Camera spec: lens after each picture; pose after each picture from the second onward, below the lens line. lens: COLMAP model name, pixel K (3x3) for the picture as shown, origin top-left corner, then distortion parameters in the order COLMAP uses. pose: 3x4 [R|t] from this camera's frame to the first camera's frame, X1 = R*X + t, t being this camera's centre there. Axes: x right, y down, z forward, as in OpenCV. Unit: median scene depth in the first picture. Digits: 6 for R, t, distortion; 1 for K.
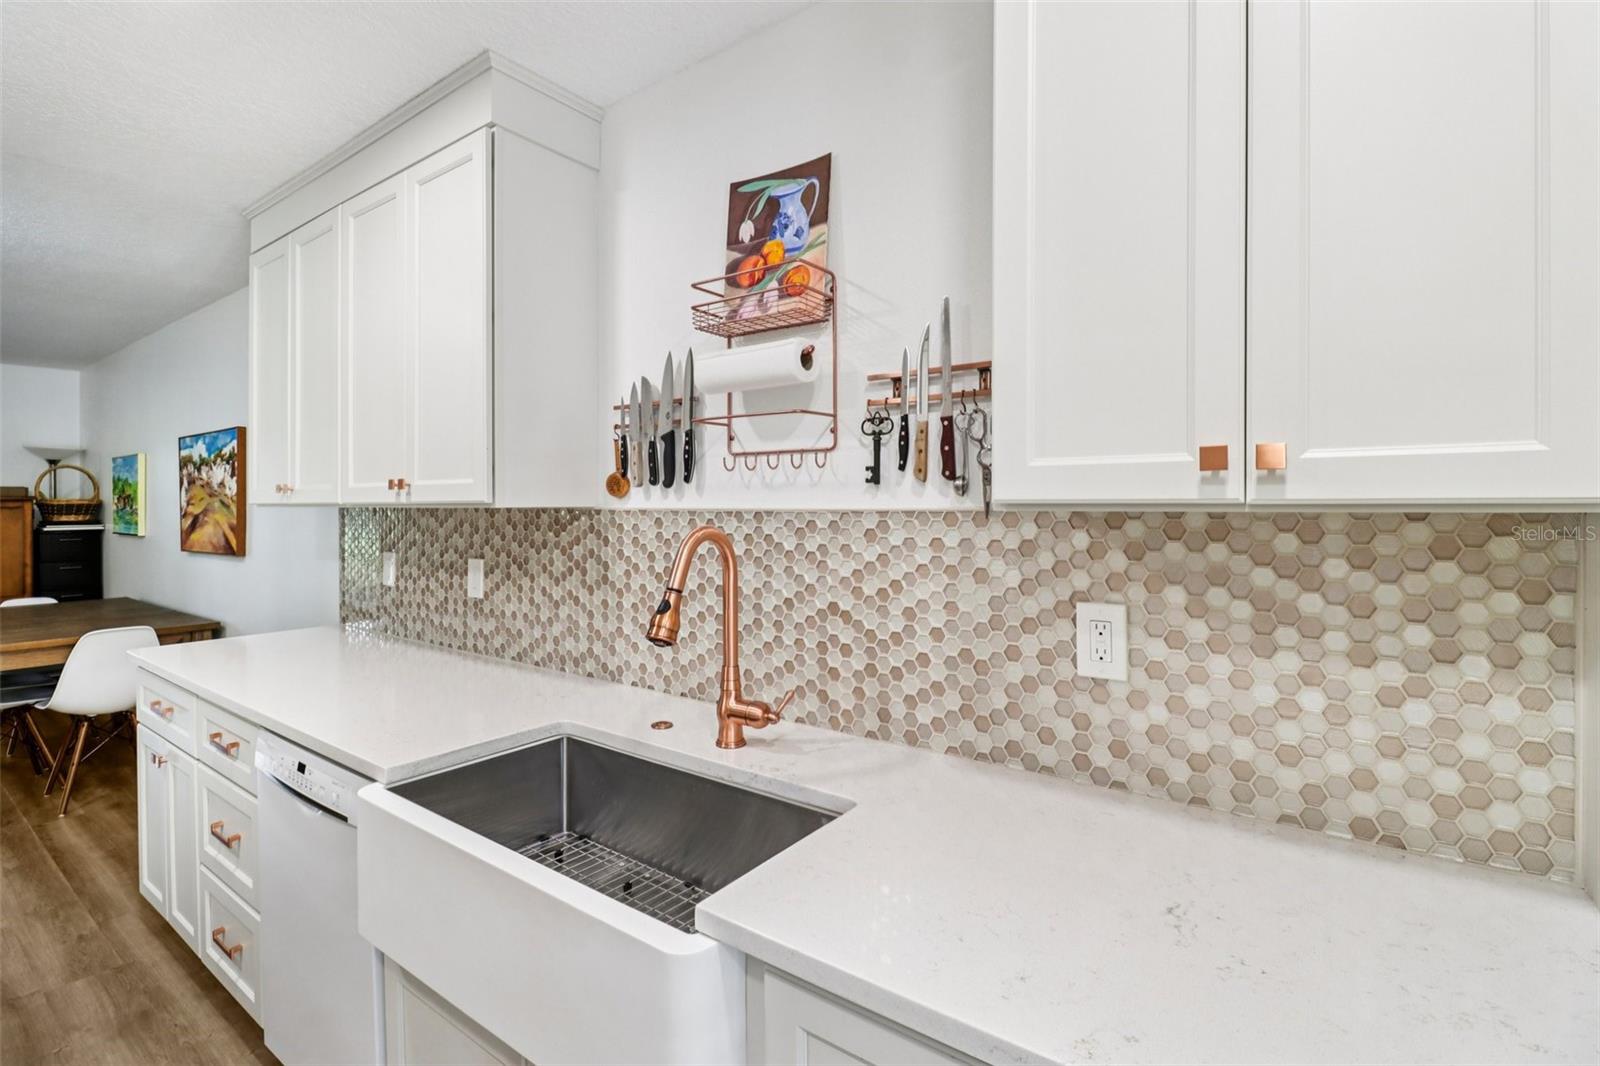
lens RADIAL K [[741.3, 0, 777.5], [0, 741.3, 510.2], [0, 0, 1]] dist [-0.008444, -0.003540]
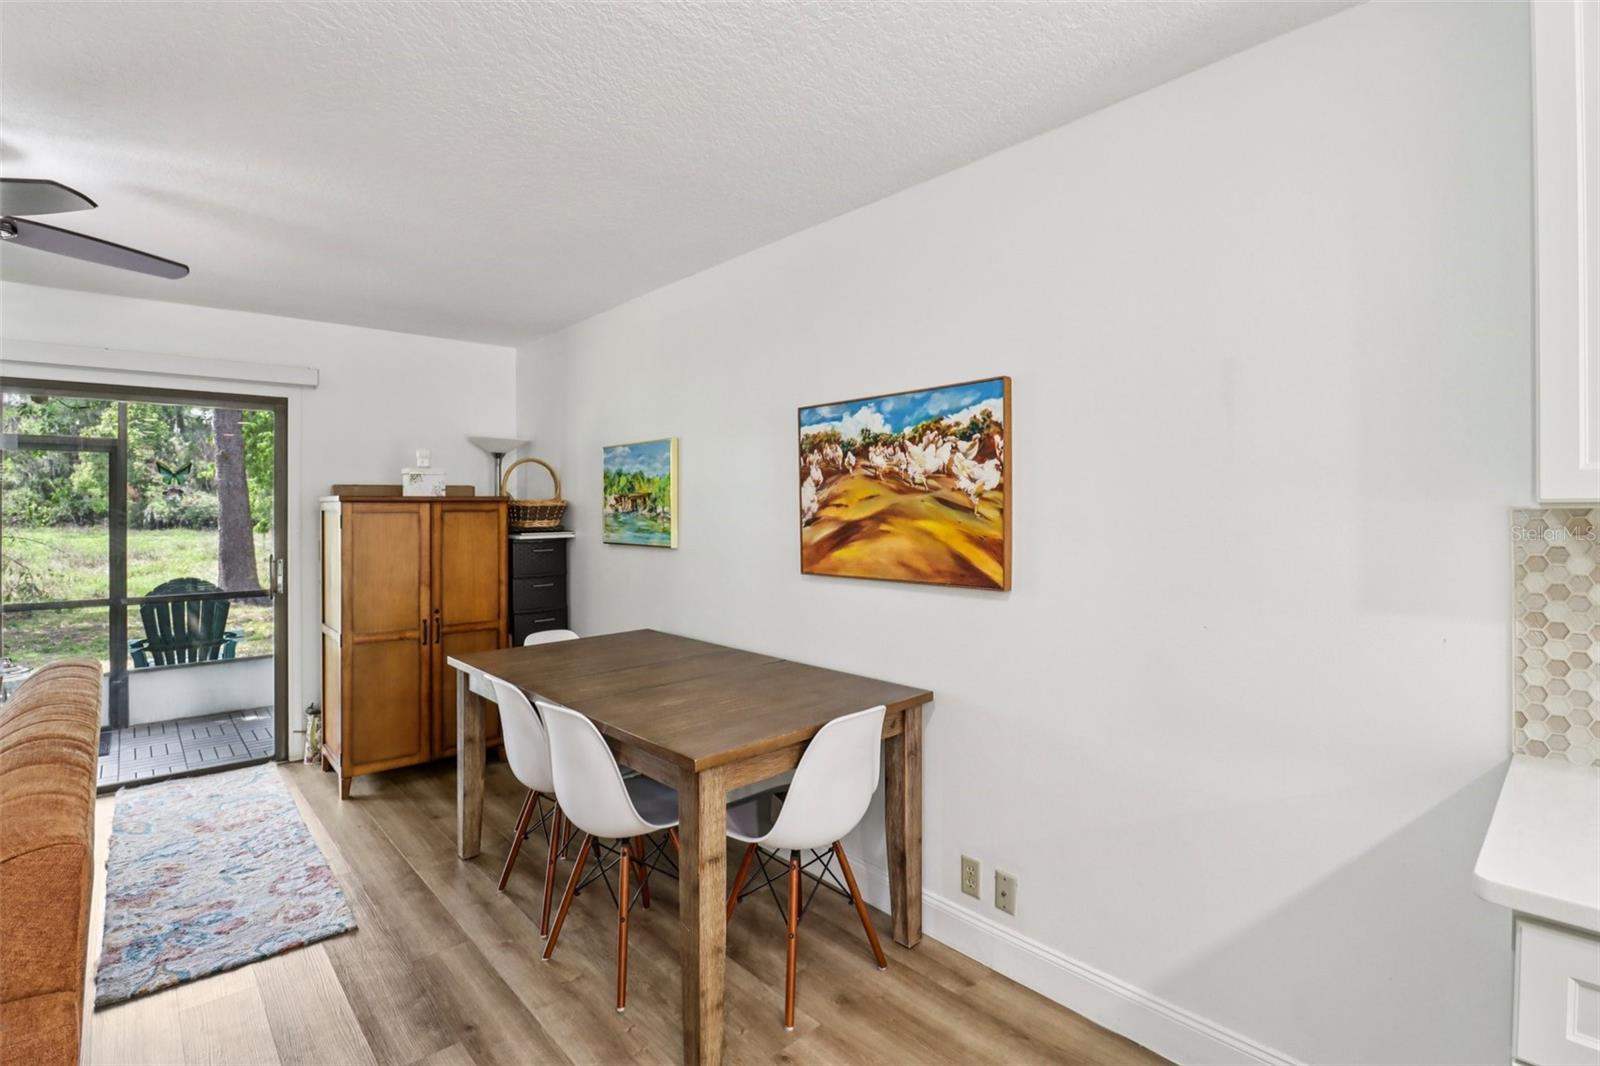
lens RADIAL K [[741.3, 0, 803.4], [0, 741.3, 505.0], [0, 0, 1]] dist [-0.008444, -0.003540]
pose [[0.984025, -0.003565, -0.177994, -0.677439], [0.002091, 0.999962, -0.008468, -0.002844], [0.178017, 0.007960, 0.983995, 0.320896]]
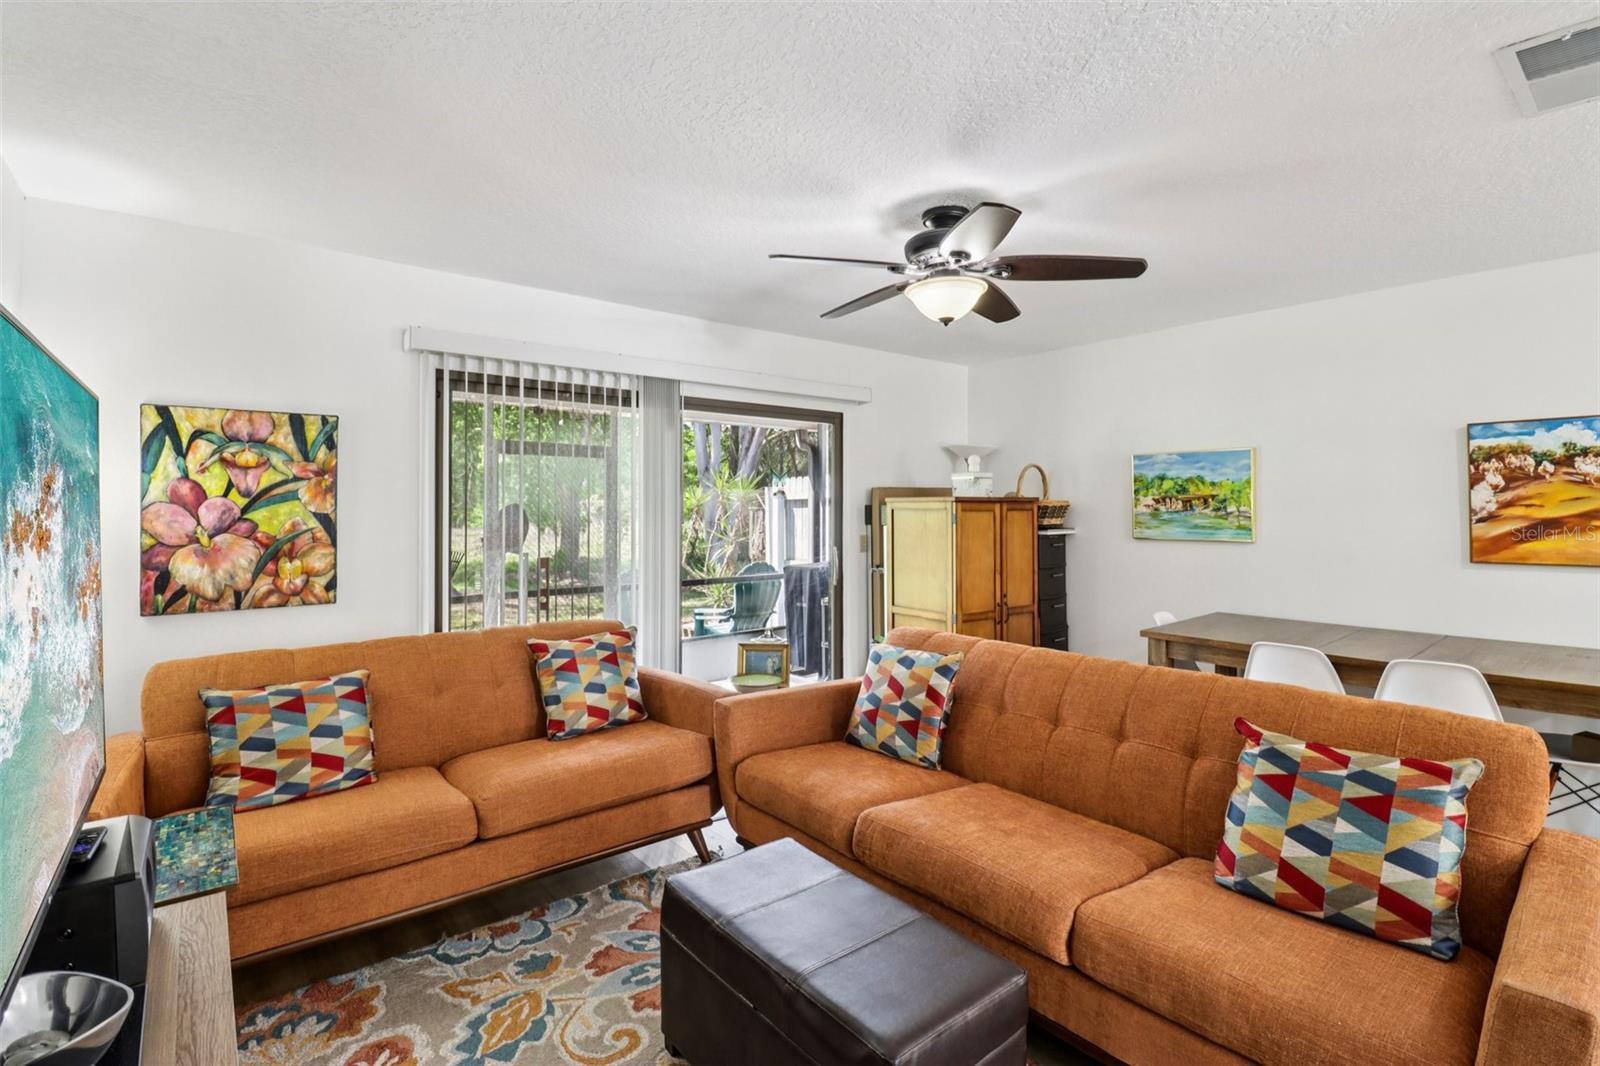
lens RADIAL K [[741.3, 0, 804.8], [0, 741.3, 501.4], [0, 0, 1]] dist [-0.008444, -0.003540]
pose [[0.970741, -0.002004, -0.240119, -1.311162], [-0.001805, 0.999876, -0.015645, 0.001221], [0.240120, 0.015621, 0.970617, 0.035280]]
